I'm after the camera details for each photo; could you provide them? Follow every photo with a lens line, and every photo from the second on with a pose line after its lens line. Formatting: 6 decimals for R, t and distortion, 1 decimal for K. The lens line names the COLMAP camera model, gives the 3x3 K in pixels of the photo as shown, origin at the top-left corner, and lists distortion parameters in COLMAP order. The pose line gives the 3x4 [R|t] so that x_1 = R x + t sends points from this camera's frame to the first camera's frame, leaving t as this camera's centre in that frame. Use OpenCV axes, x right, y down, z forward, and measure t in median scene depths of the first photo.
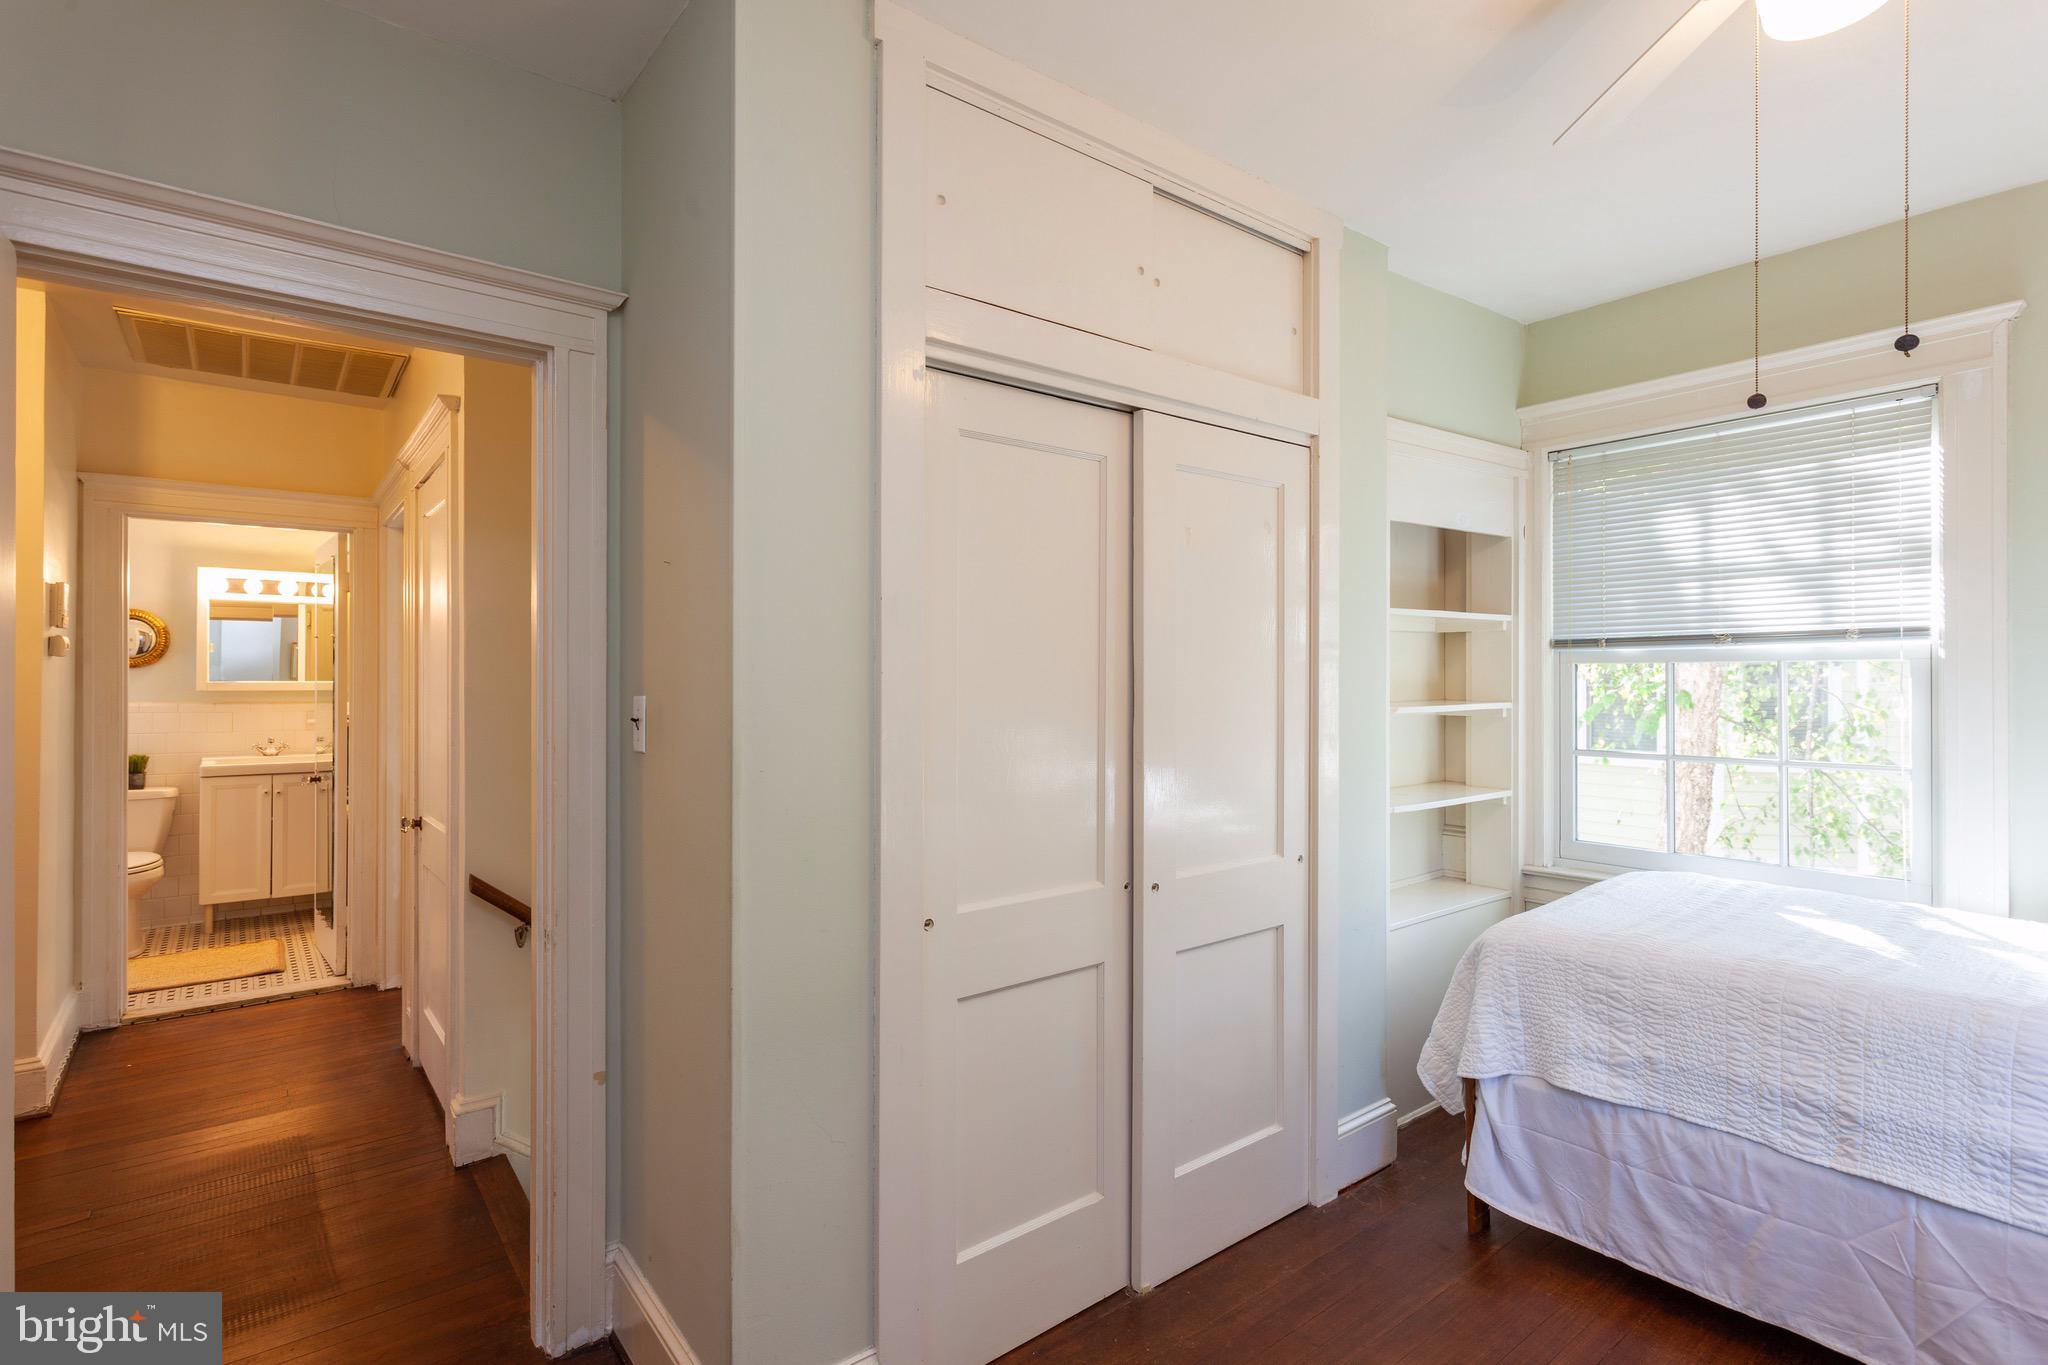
lens RADIAL K [[991.6, 0, 1021.8], [0, 991.6, 677.1], [0, 0, 1]] dist [0.013611, 0.000575]
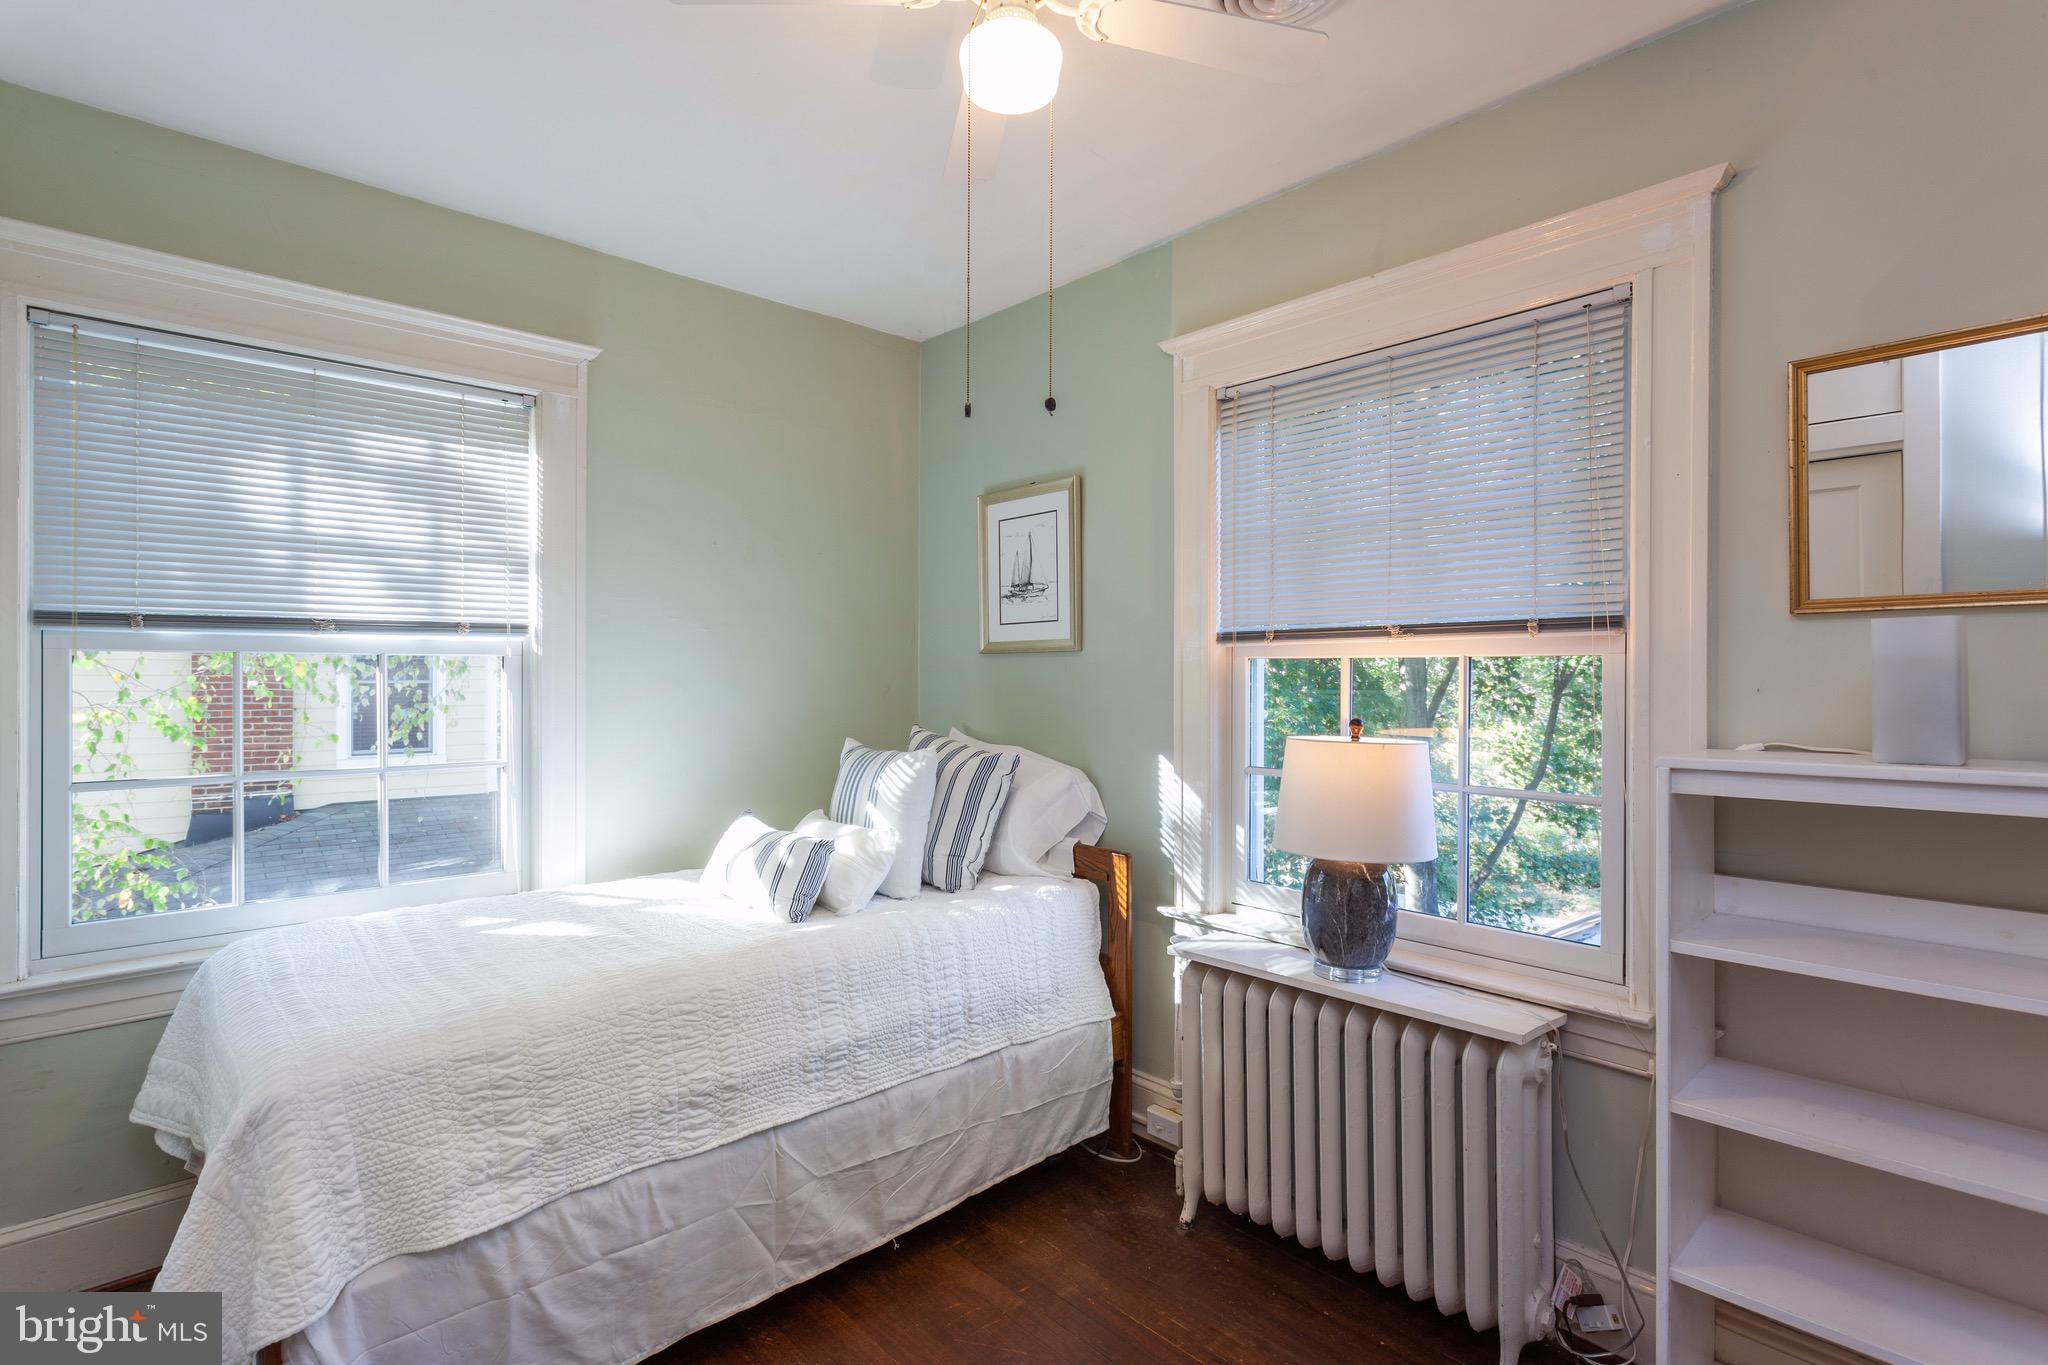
lens RADIAL K [[991.6, 0, 1021.8], [0, 991.6, 677.1], [0, 0, 1]] dist [0.013611, 0.000575]
pose [[-0.072860, -0.001945, 0.997340, -0.212843], [-0.002491, 0.999995, 0.001768, 0.001904], [-0.997339, -0.002356, -0.072864, 0.673379]]
